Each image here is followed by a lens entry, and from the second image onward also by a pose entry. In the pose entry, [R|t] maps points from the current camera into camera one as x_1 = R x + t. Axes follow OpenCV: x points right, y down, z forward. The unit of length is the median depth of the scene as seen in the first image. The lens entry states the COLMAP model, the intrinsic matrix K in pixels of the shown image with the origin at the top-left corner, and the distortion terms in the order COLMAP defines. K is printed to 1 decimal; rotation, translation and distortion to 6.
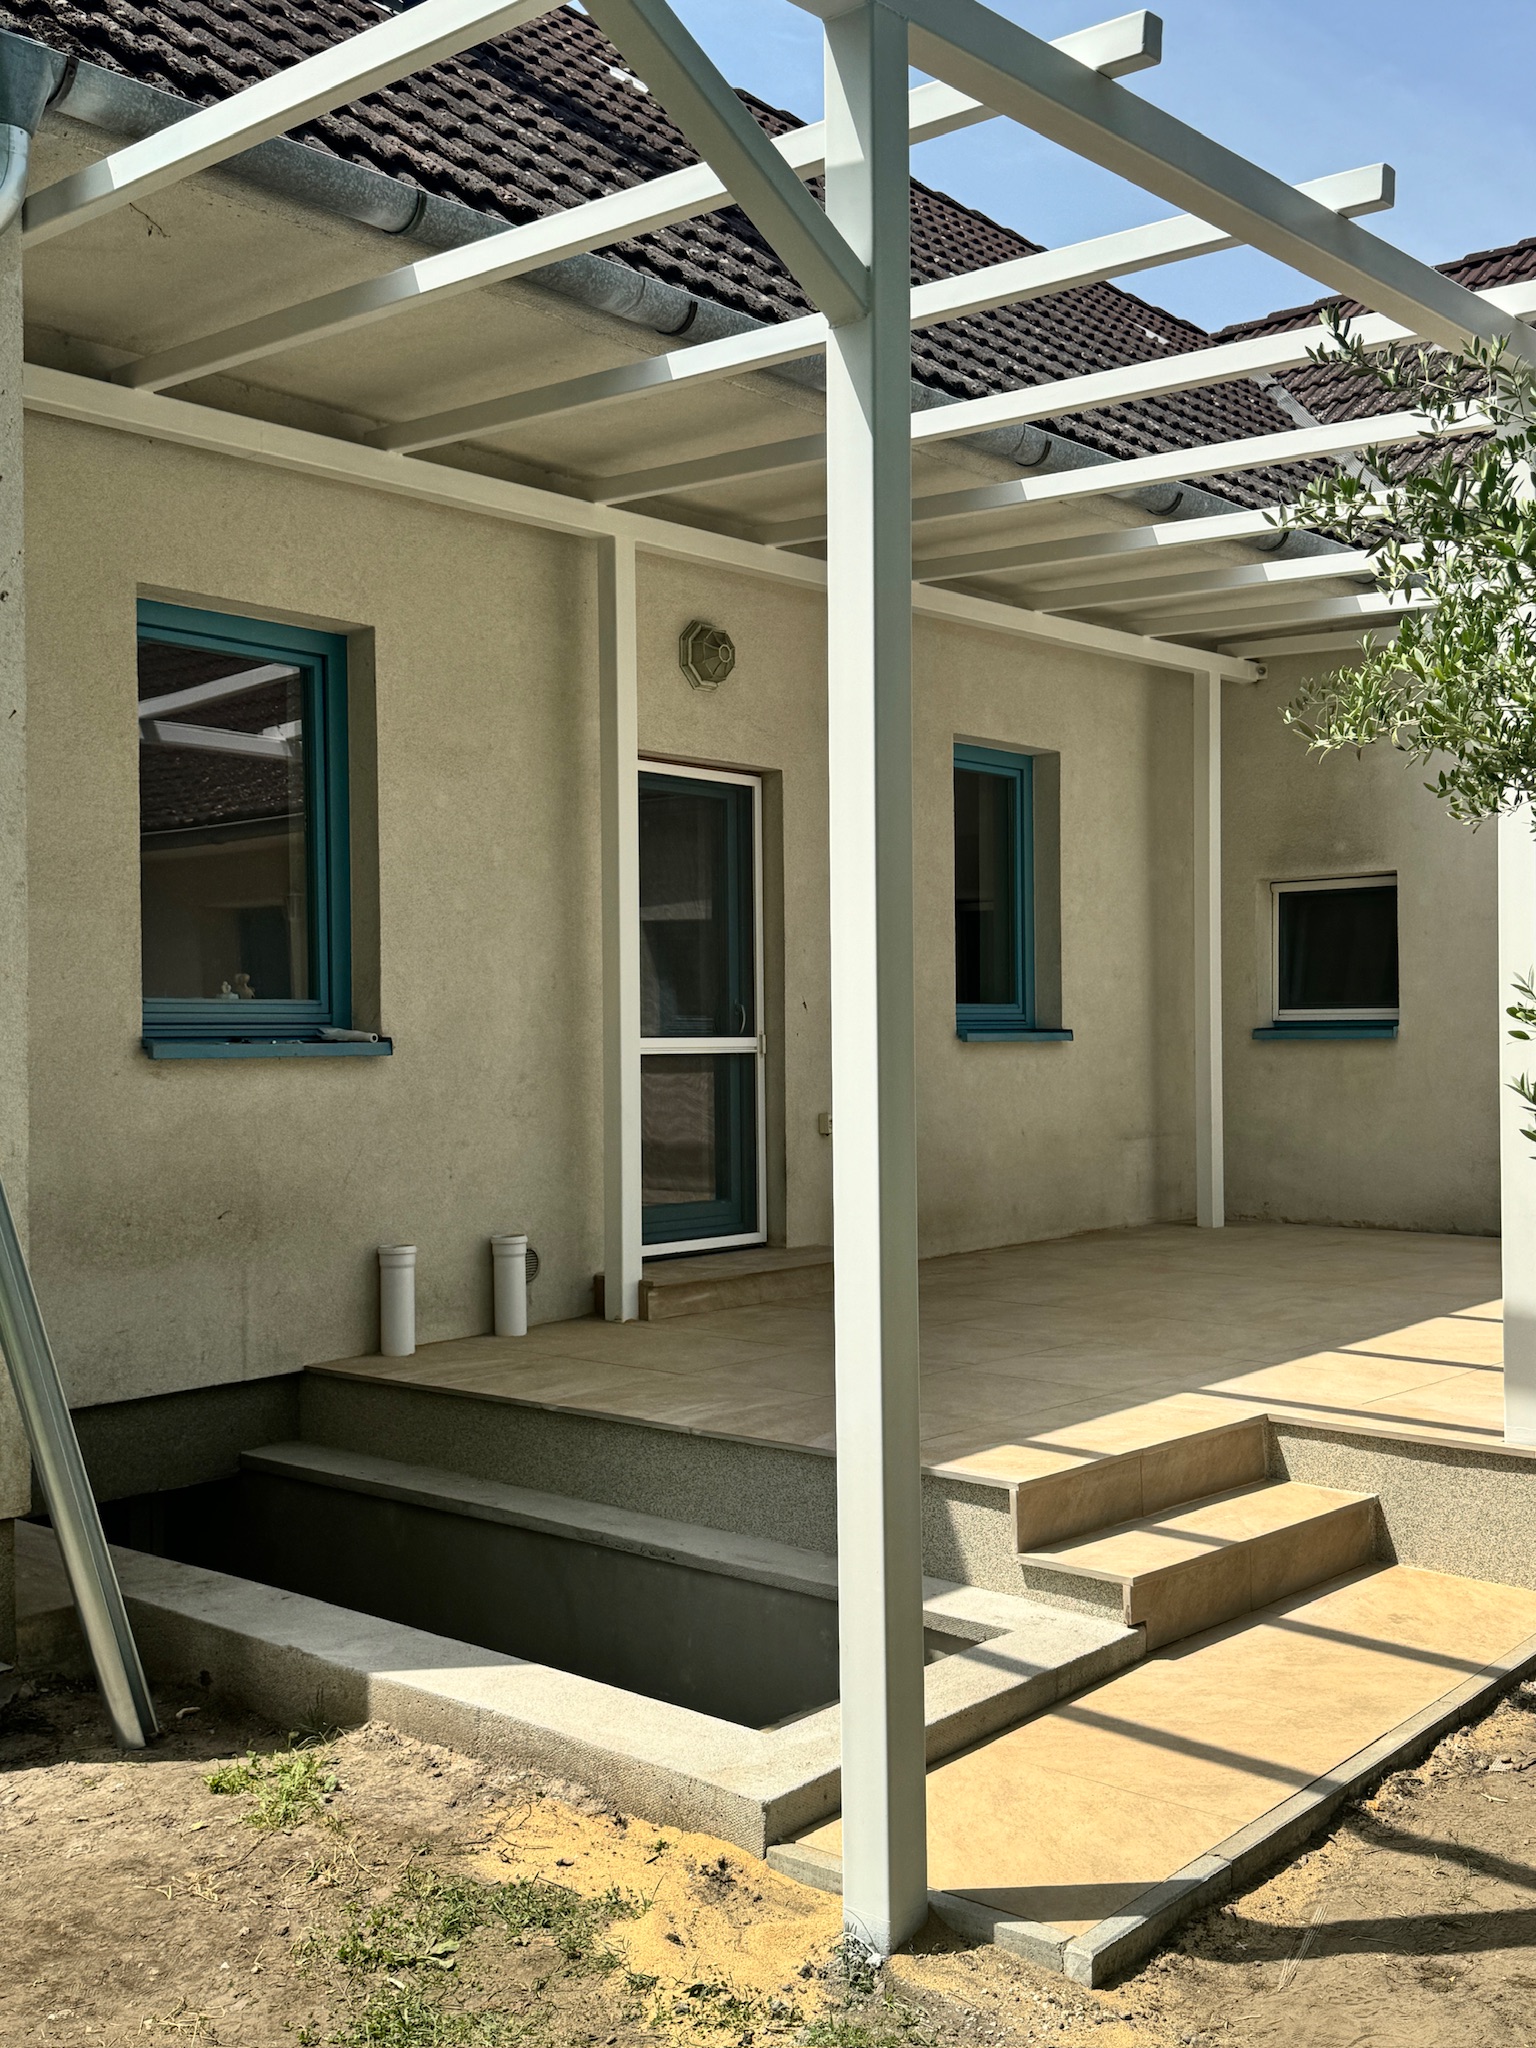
lens RADIAL K [[1999.8, 0, 775.2], [0, 1999.8, 1031.1], [0, 0, 1]] dist [0.196080, -0.415329]
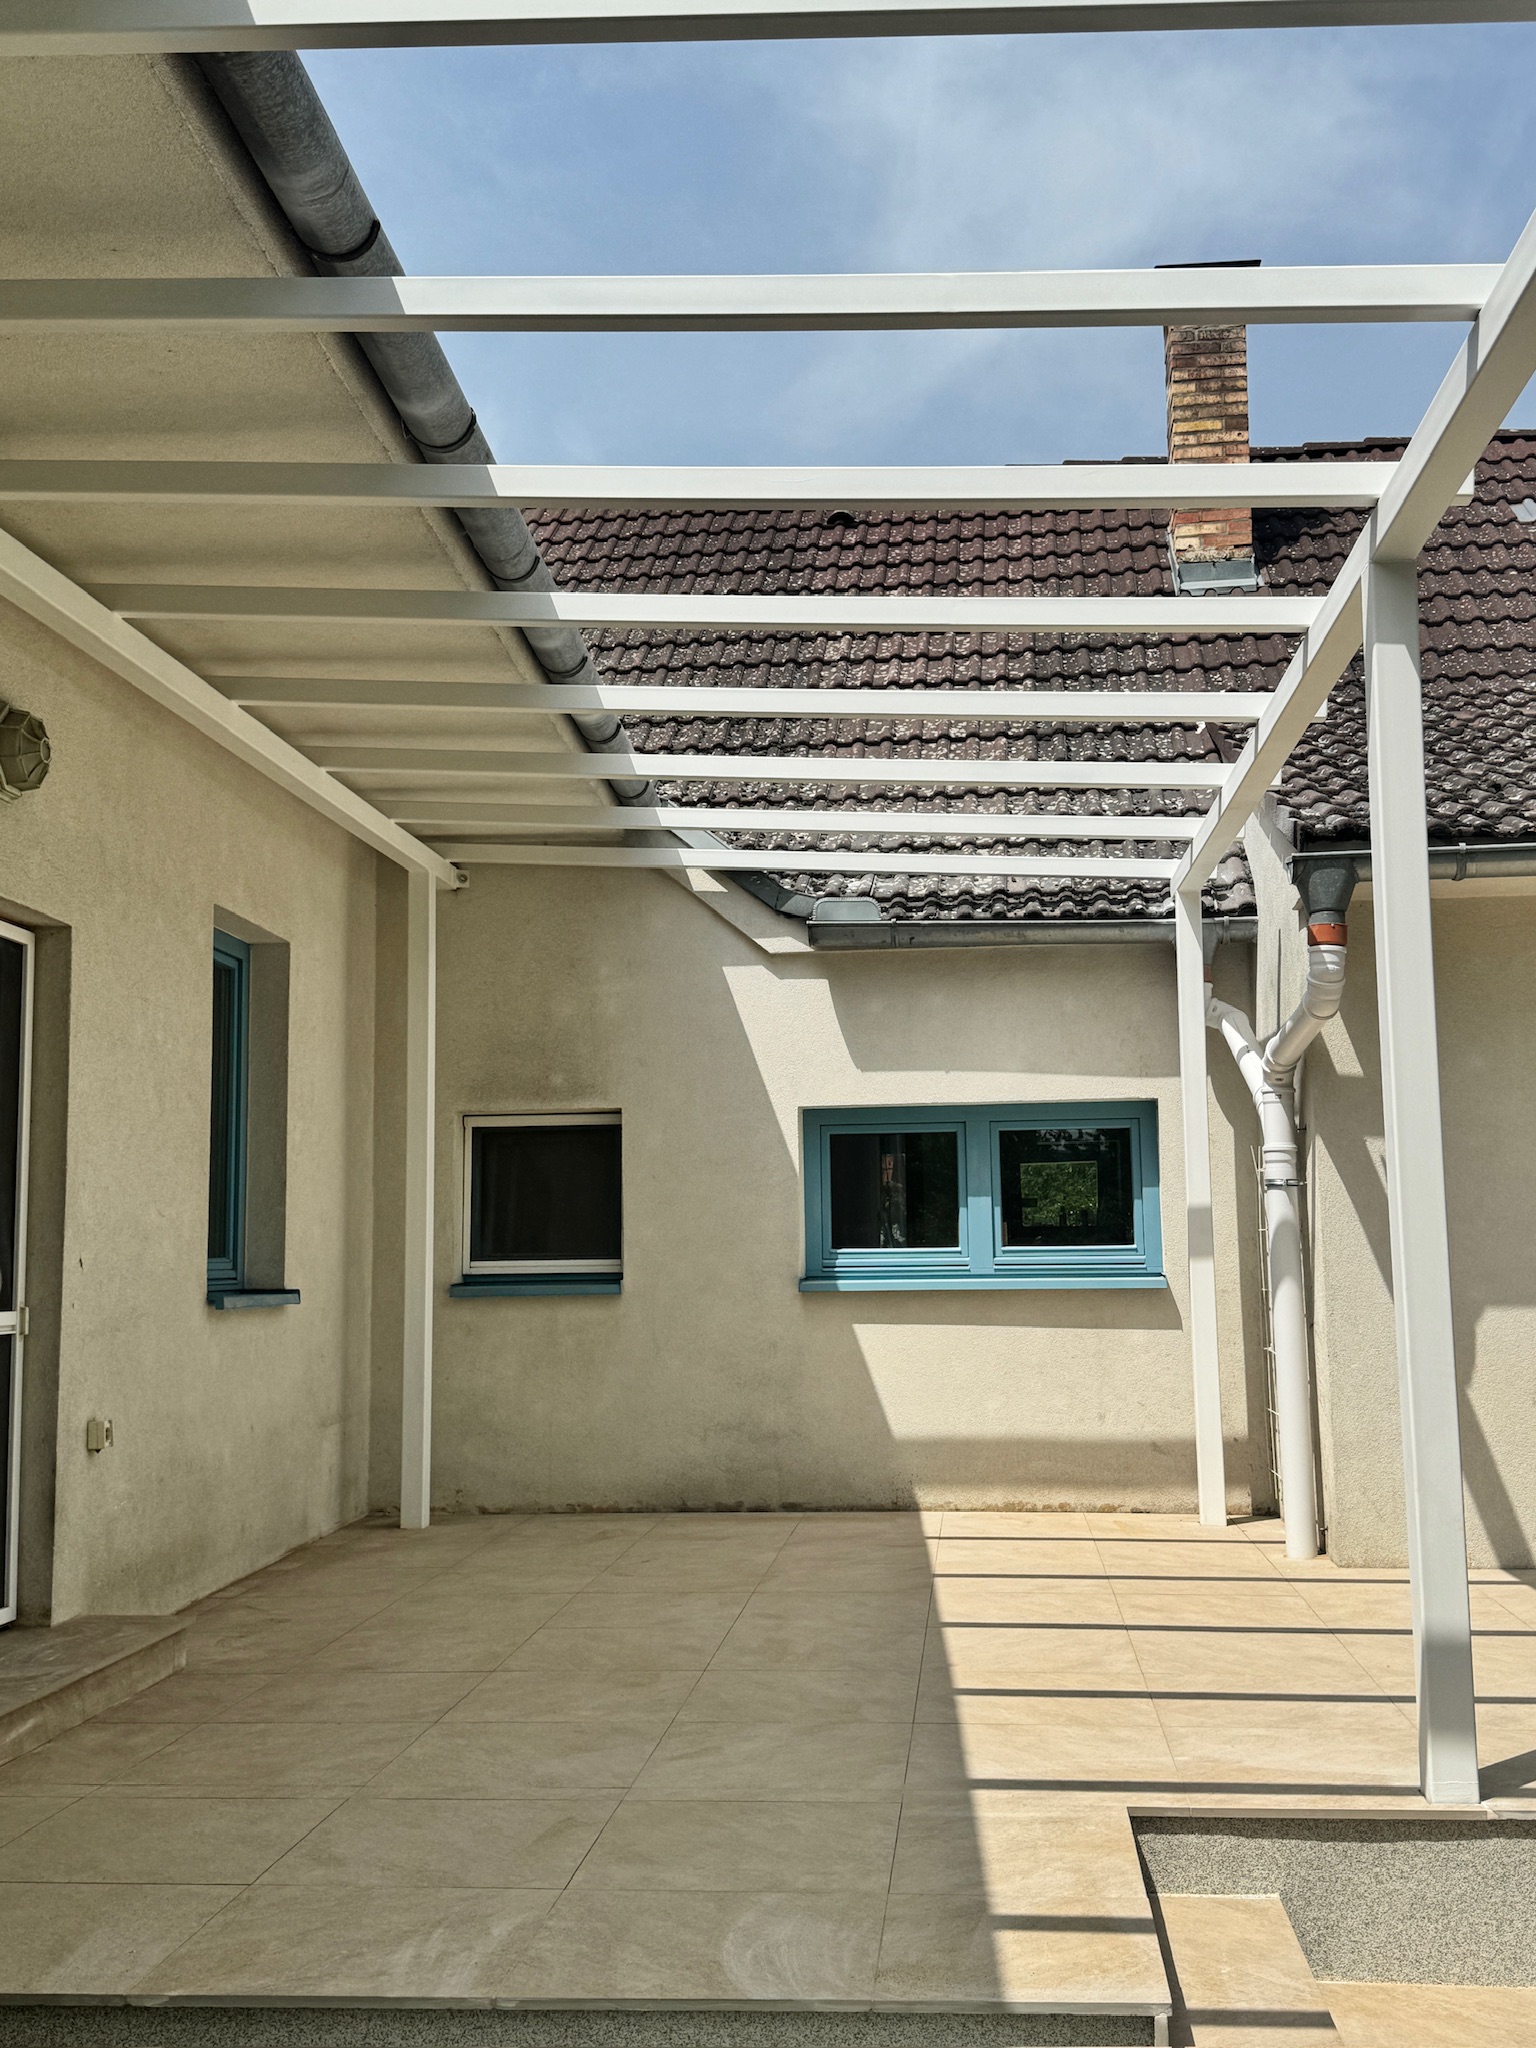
lens RADIAL K [[1999.8, 0, 775.2], [0, 1999.8, 1031.1], [0, 0, 1]] dist [0.196080, -0.415329]
pose [[0.793436, 0.067429, 0.604907, -0.248996], [0.005060, 0.993079, -0.117336, -0.009298], [-0.608633, 0.096160, 0.787604, 0.314594]]
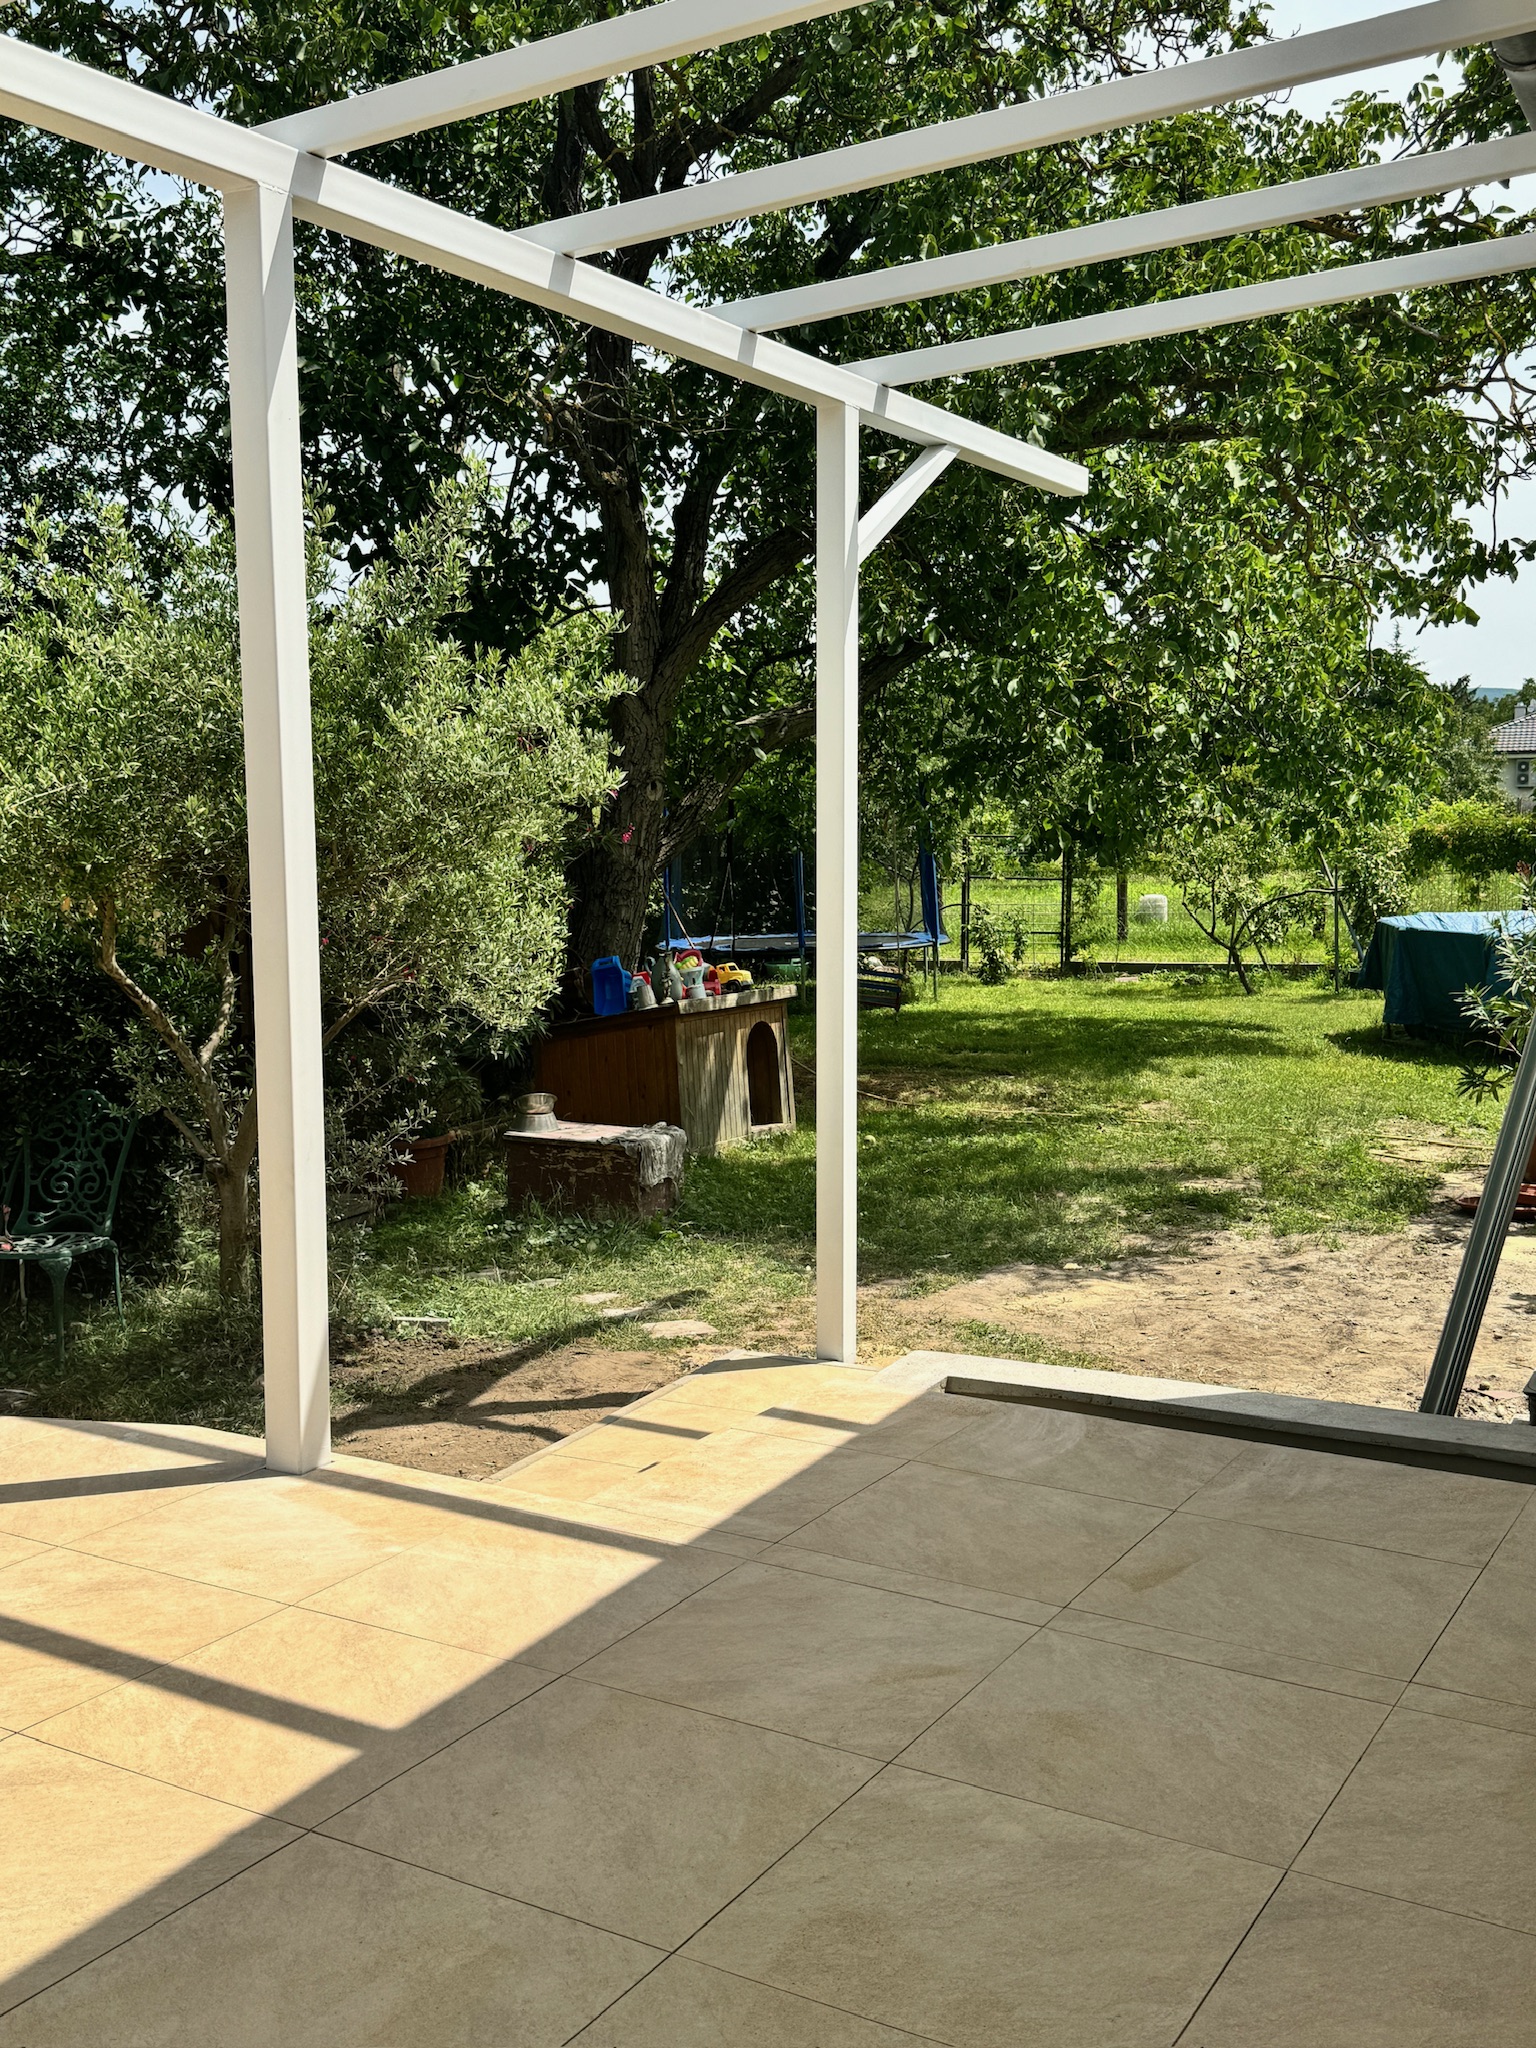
lens RADIAL K [[1999.8, 0, 775.2], [0, 1999.8, 1031.1], [0, 0, 1]] dist [0.196080, -0.415329]
pose [[-0.972888, 0.042811, -0.227282, 0.237529], [0.016651, 0.993134, 0.115793, -0.052674], [0.230678, 0.108869, -0.966920, 1.226182]]
